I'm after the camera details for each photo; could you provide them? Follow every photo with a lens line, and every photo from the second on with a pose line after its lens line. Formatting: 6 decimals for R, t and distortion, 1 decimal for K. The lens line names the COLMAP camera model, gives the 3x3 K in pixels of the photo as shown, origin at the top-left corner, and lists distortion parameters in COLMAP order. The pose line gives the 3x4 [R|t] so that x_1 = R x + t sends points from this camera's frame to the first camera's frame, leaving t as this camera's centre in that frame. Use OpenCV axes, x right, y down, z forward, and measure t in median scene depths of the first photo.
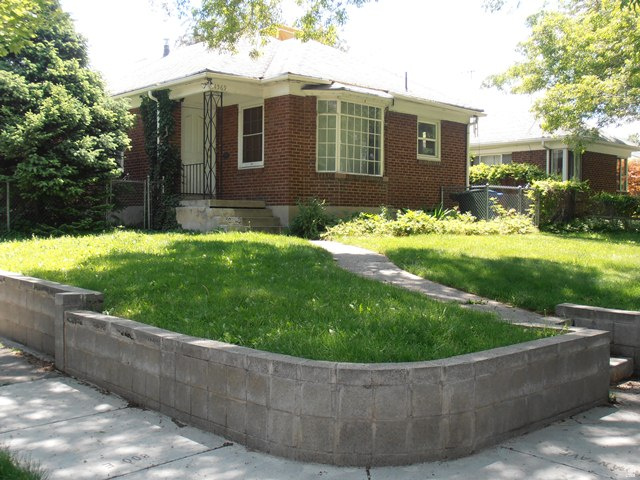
lens RADIAL K [[699.4, 0, 320.0], [0, 699.4, 240.0], [0, 0, 1]] dist [-0.045732, 0.006911]
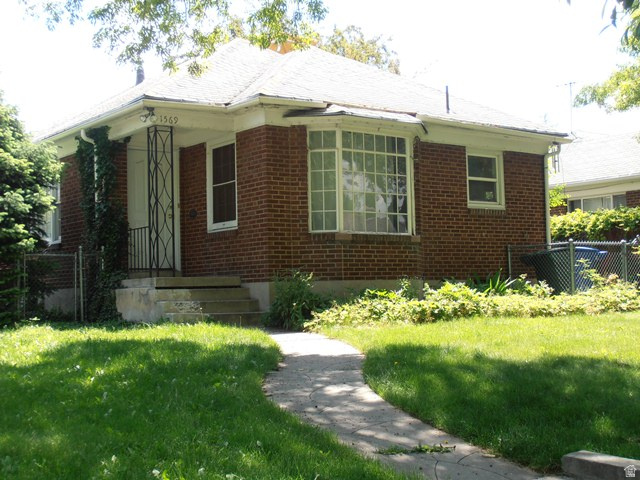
lens RADIAL K [[912.4, 0, 320.0], [0, 912.4, 240.0], [0, 0, 1]] dist [-0.015798, -0.064193]
pose [[0.994292, -0.037752, -0.099788, 0.094877], [0.028980, 0.995704, -0.087940, -0.009209], [0.102679, 0.084547, 0.991115, 0.096215]]
